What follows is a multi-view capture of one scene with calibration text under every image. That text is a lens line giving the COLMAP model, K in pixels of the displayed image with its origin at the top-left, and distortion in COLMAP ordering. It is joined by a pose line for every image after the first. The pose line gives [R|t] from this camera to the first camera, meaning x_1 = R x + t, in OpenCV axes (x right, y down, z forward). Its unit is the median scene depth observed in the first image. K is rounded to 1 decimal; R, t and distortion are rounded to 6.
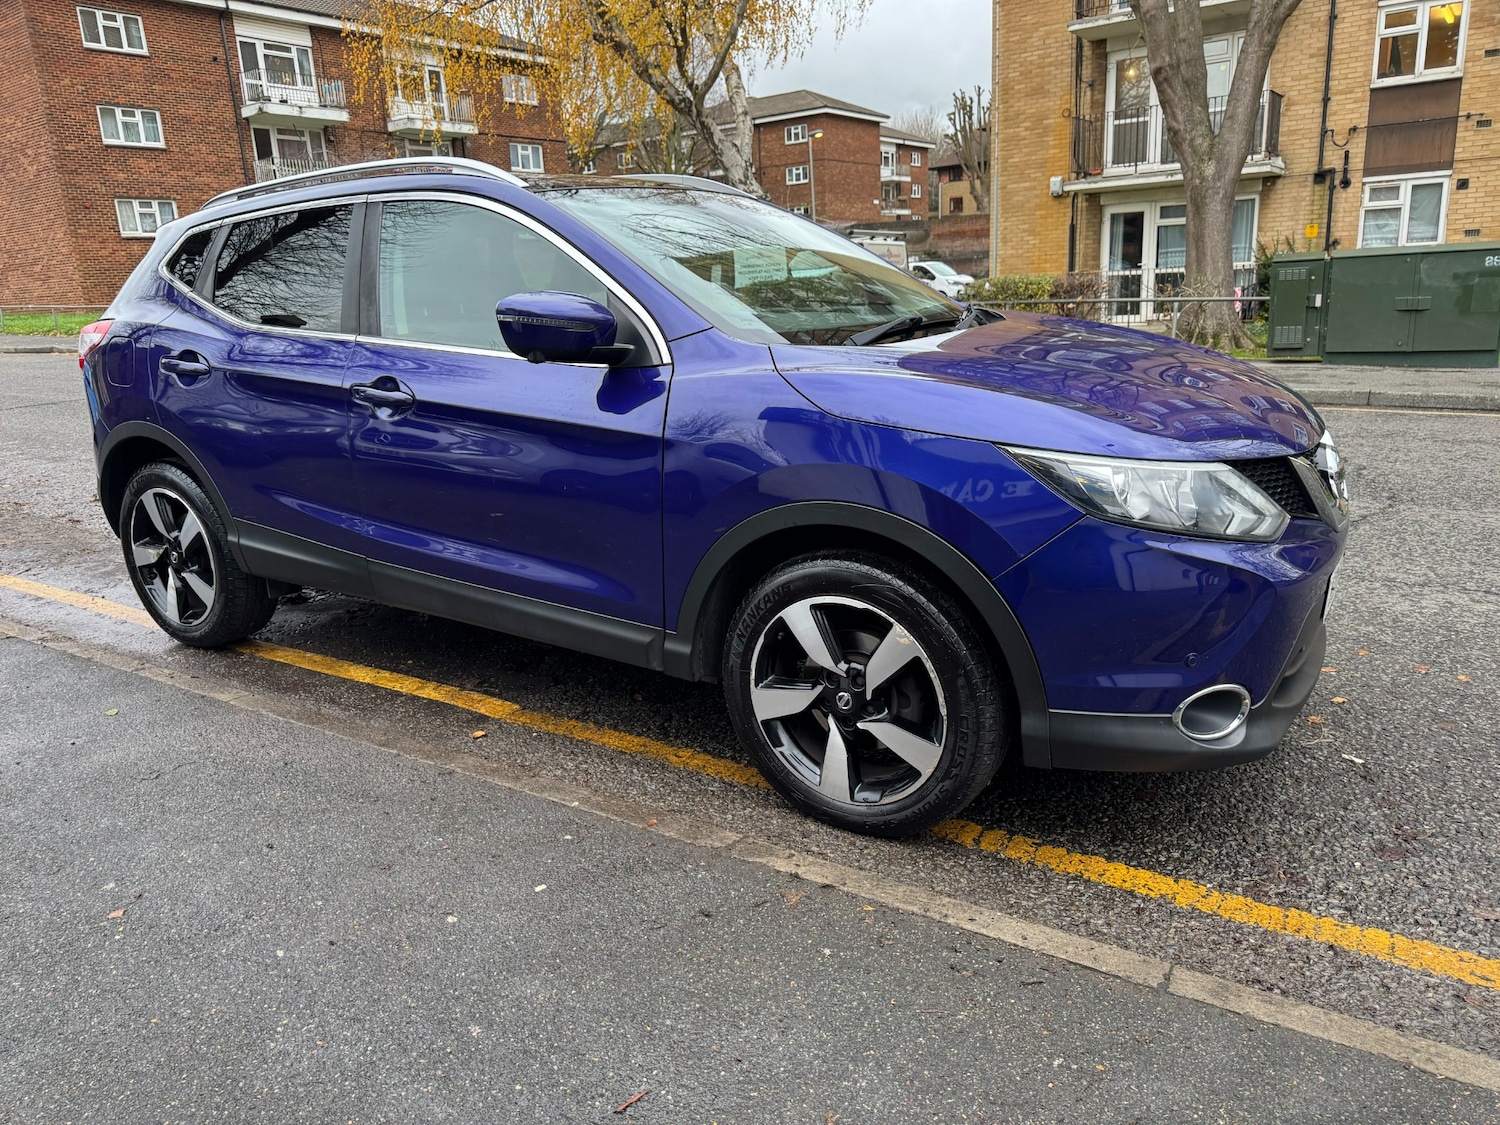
lens RADIAL K [[1051.4, 0, 753.1], [0, 1051.4, 563.2], [0, 0, 1]] dist [0.013281, -0.016495]
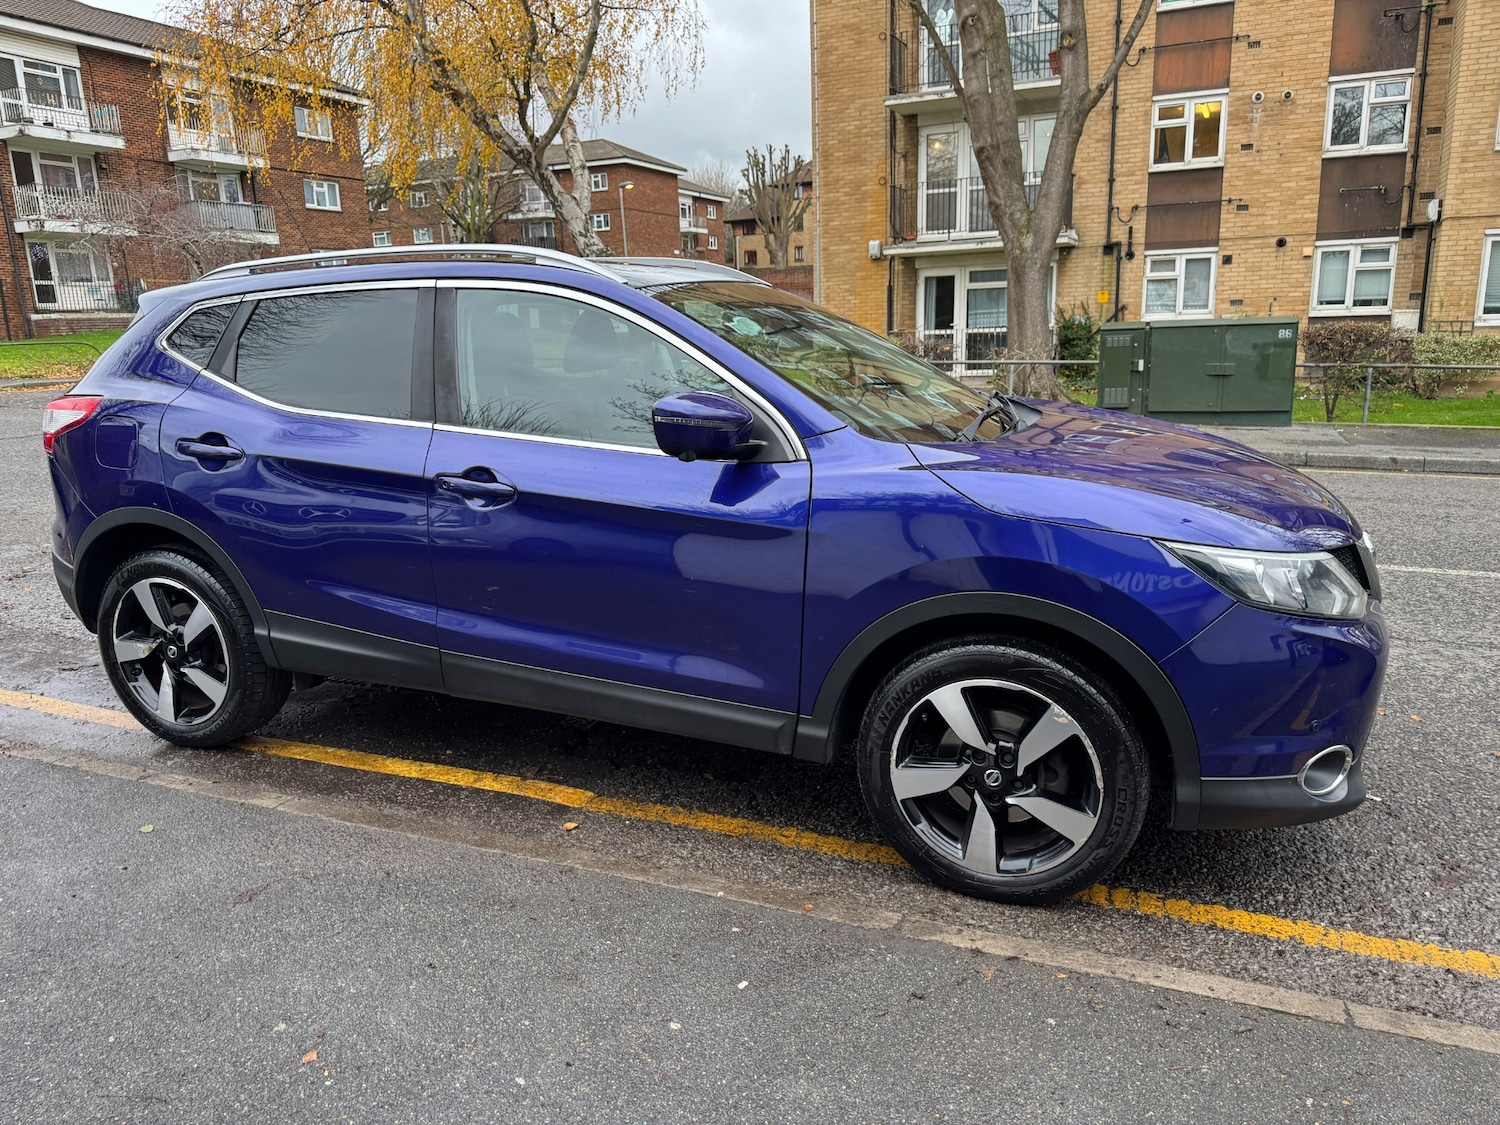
lens RADIAL K [[1049.0, 0, 752.9], [0, 1049.0, 564.4], [0, 0, 1]] dist [0.015600, -0.017212]
pose [[0.981800, -0.022358, 0.188595, -0.059386], [0.029619, 0.998921, -0.035774, -0.009106], [-0.187591, 0.040709, 0.981403, -0.001184]]
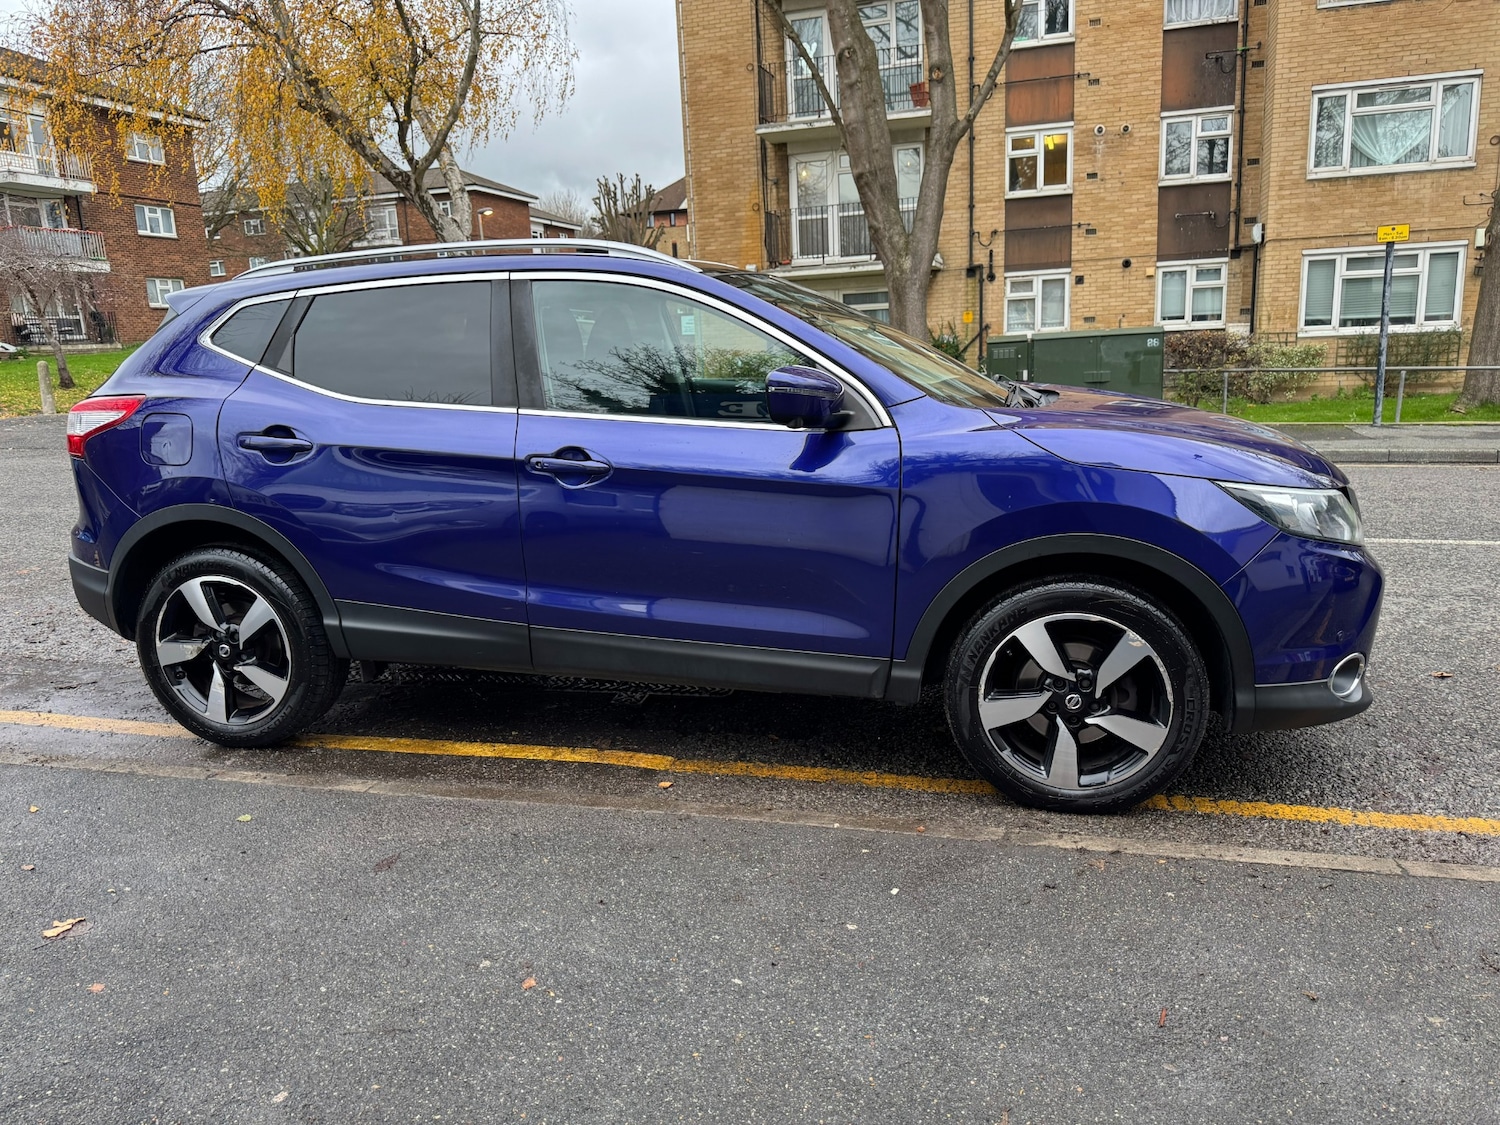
lens RADIAL K [[1044.3, 0, 763.2], [0, 1044.3, 565.2], [0, 0, 1]] dist [0.031631, -0.038735]
pose [[0.943870, -0.060932, 0.324647, -0.106973], [0.082034, 0.995288, -0.051702, 0.001643], [-0.319967, 0.075432, 0.944421, -0.004719]]
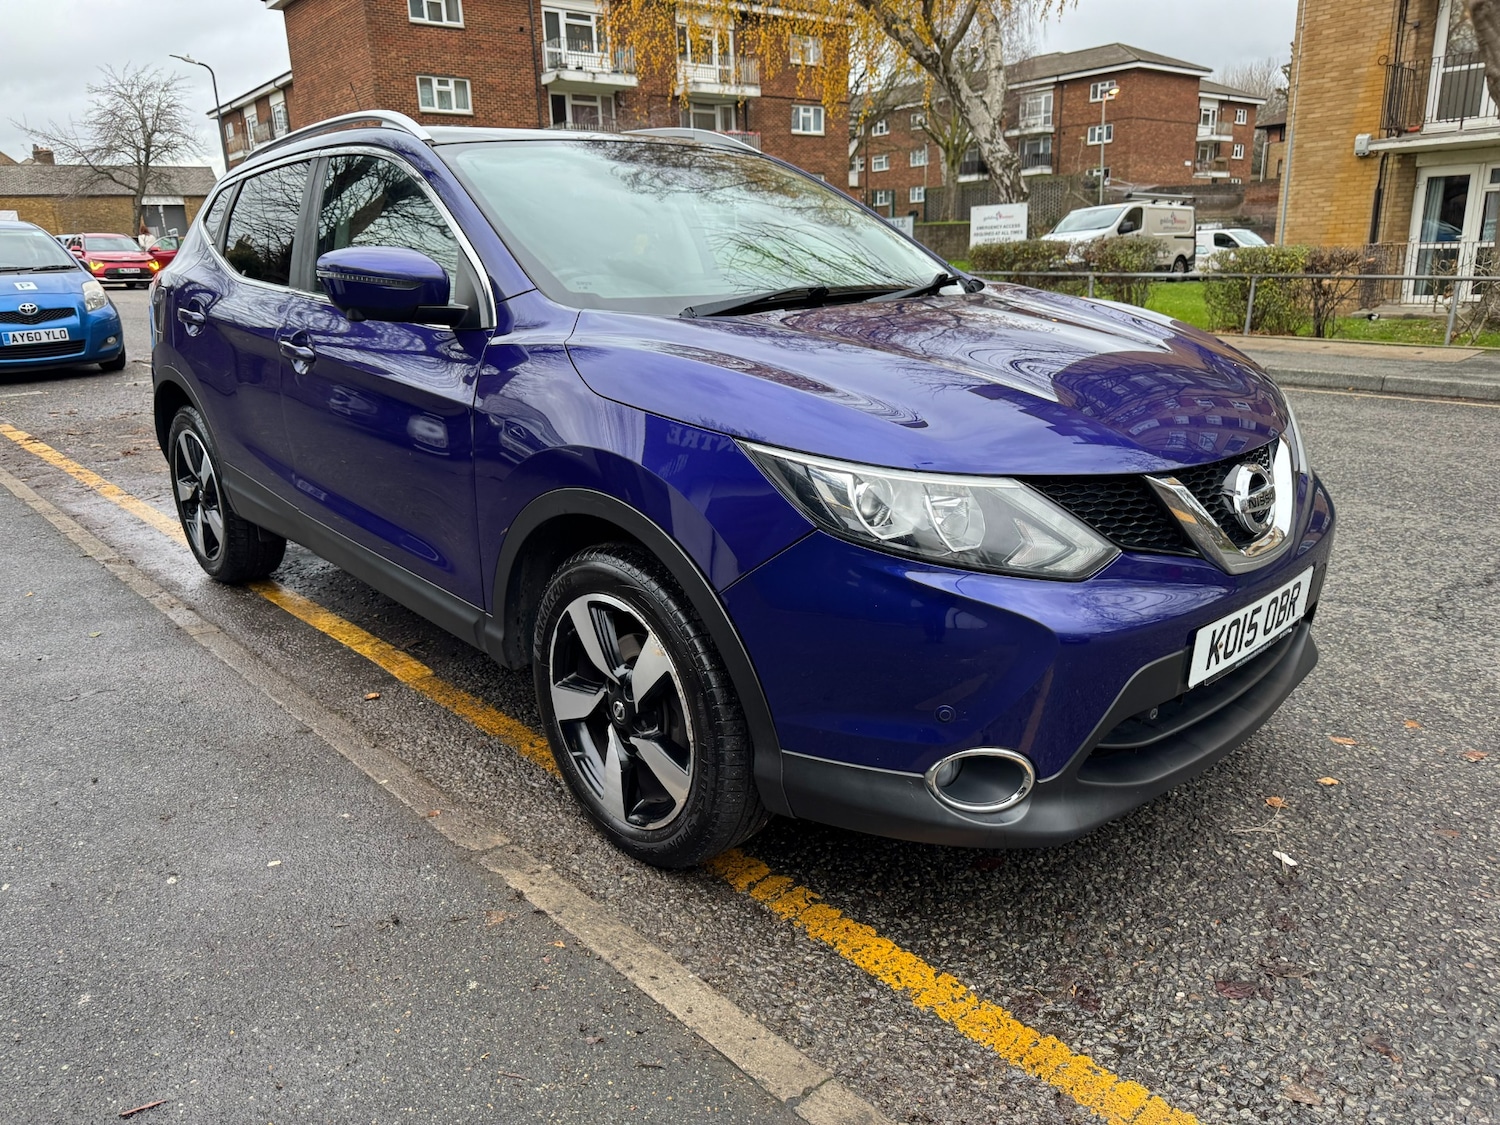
lens RADIAL K [[1056.9, 0, 759.7], [0, 1056.9, 565.3], [0, 0, 1]] dist [0.006802, -0.011826]
pose [[0.966198, 0.090108, -0.241541, 0.070836], [-0.082474, 0.995727, 0.041553, -0.007081], [0.244253, -0.020228, 0.969500, 0.025968]]
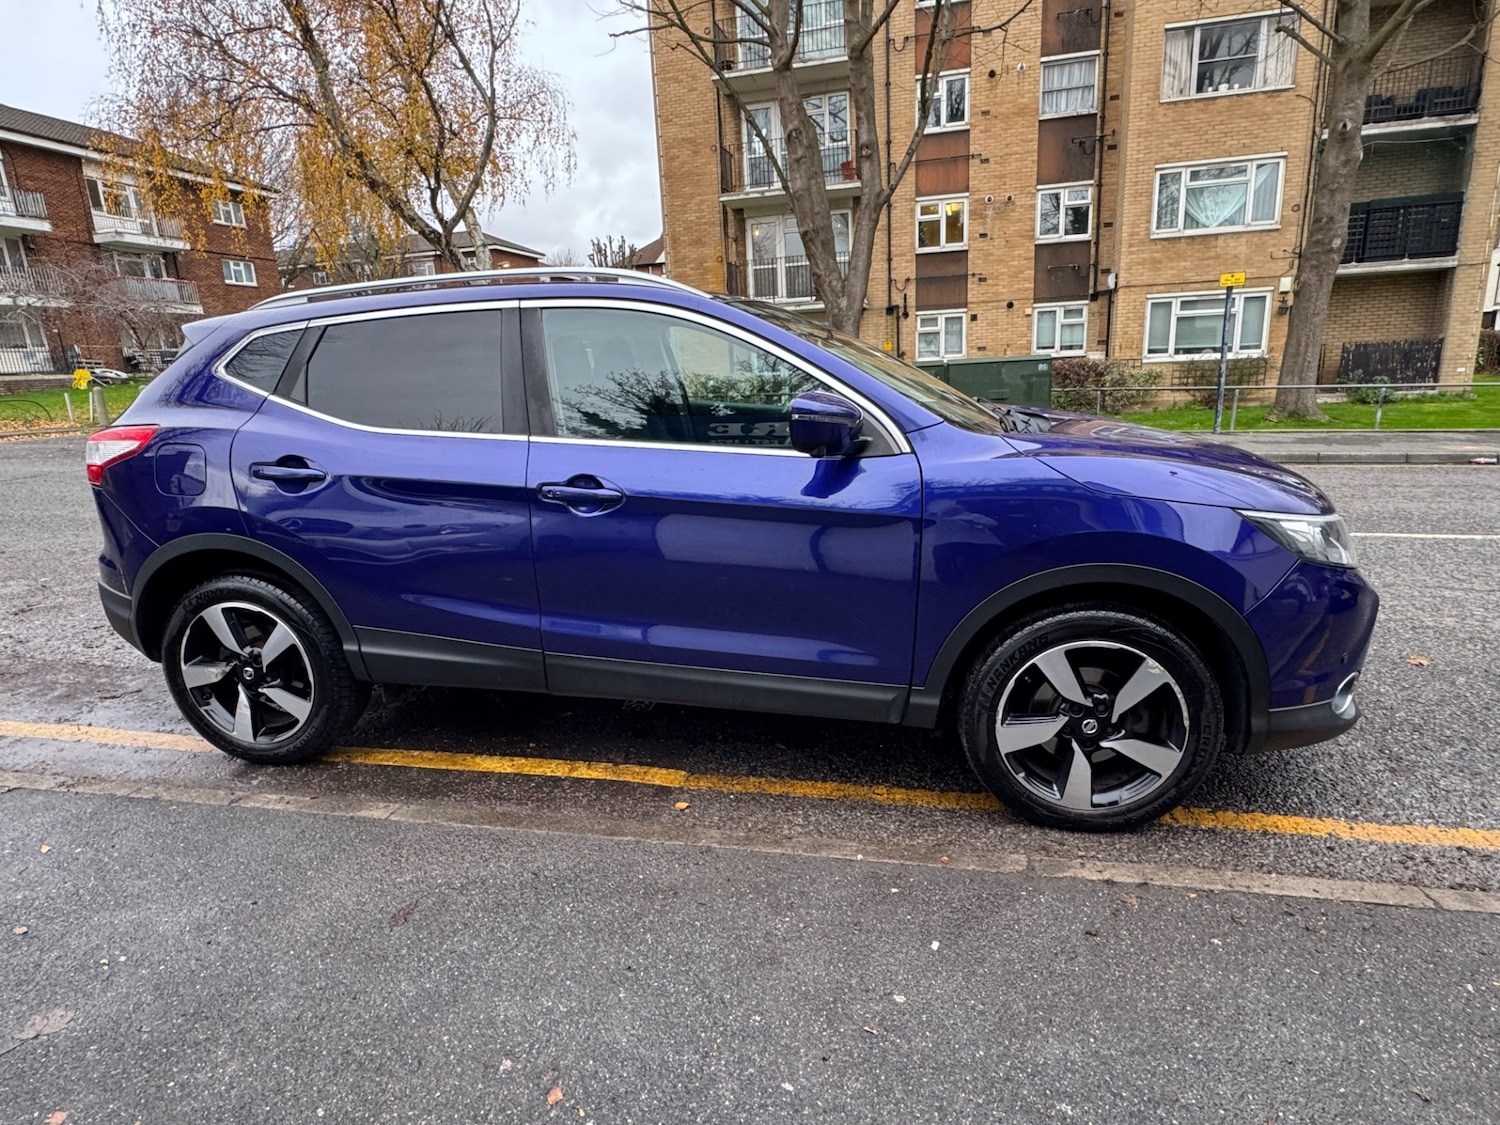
lens RADIAL K [[795.4, 0, 751.4], [0, 795.4, 560.2], [0, 0, 1]] dist [-0.000268, -0.000689]
pose [[0.930797, -0.081589, 0.356315, -0.100658], [0.094929, 0.995282, -0.020081, -0.013273], [-0.352995, 0.052516, 0.934150, 0.045695]]
